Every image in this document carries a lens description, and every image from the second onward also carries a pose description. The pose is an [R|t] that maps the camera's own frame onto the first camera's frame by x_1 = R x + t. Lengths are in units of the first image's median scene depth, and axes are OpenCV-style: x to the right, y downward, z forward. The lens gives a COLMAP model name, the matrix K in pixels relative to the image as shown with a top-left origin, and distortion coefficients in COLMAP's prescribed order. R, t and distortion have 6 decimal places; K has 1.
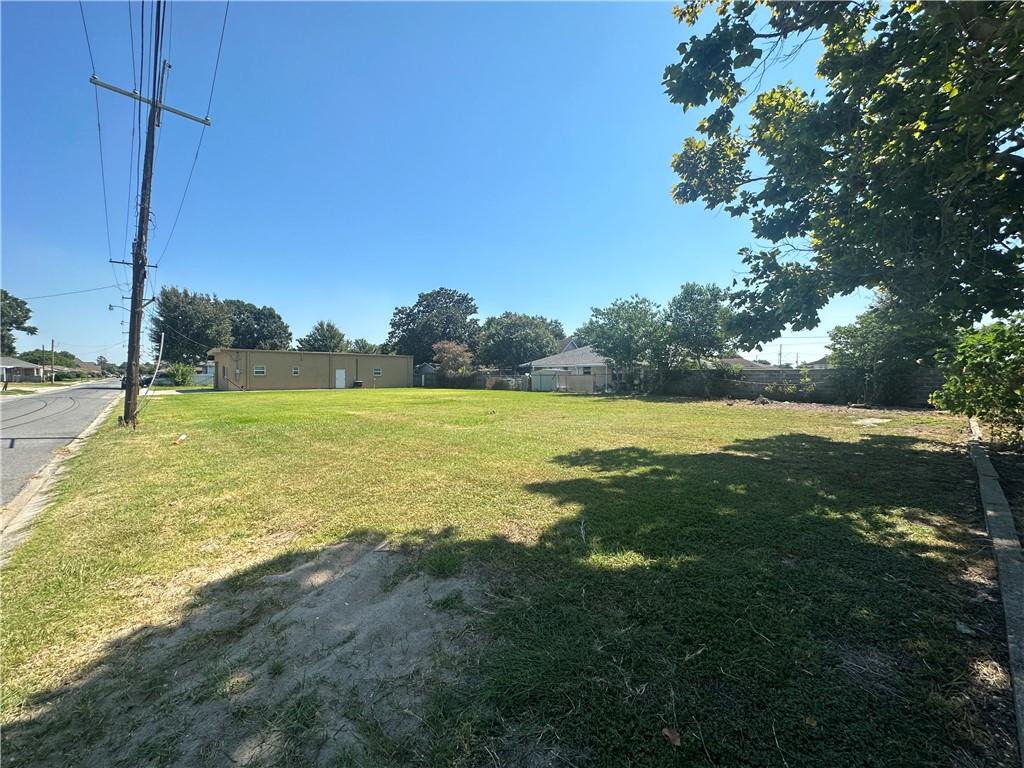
lens RADIAL K [[407.6, 0, 512.0], [0, 407.6, 384.0], [0, 0, 1]] dist [-0.002009, 0.000548]
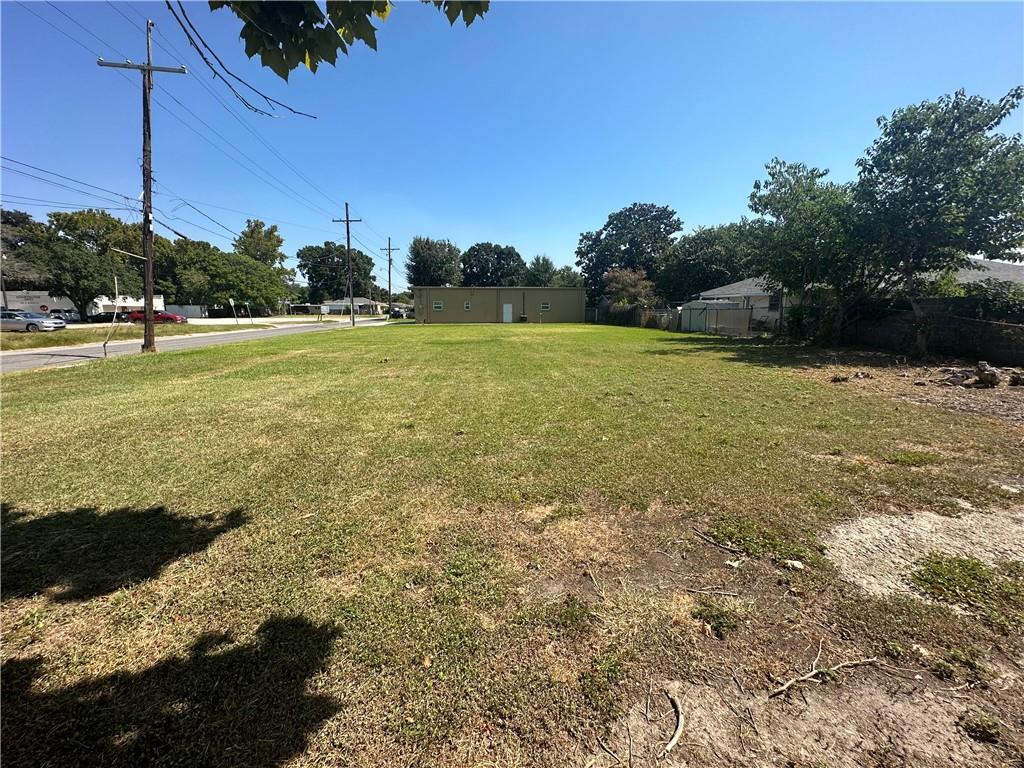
lens RADIAL K [[407.6, 0, 512.0], [0, 407.6, 384.0], [0, 0, 1]] dist [-0.002009, 0.000548]
pose [[0.809726, 0.103823, -0.577550, 0.183359], [-0.010044, 0.986532, 0.163261, -0.004779], [0.586722, -0.126396, 0.799864, 0.174782]]
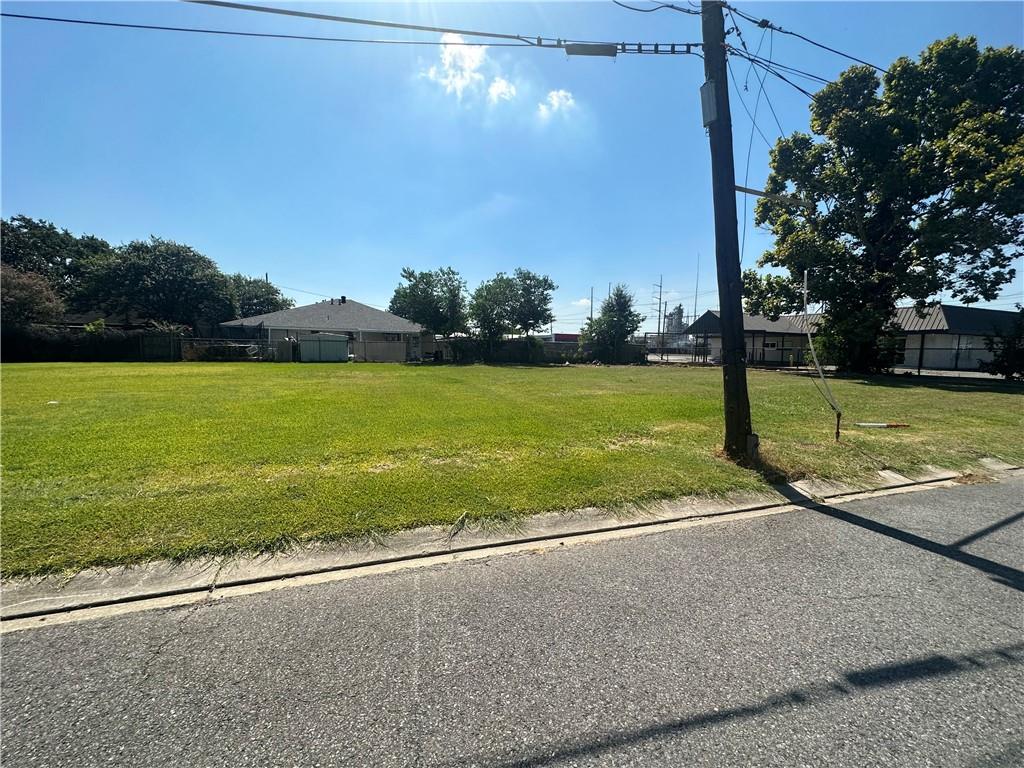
lens RADIAL K [[407.6, 0, 512.0], [0, 407.6, 384.0], [0, 0, 1]] dist [-0.002009, 0.000548]
pose [[0.404085, -0.076738, 0.911497, -0.382940], [-0.002219, 0.996390, 0.084869, -0.004801], [-0.914719, -0.036317, 0.402456, 0.275837]]
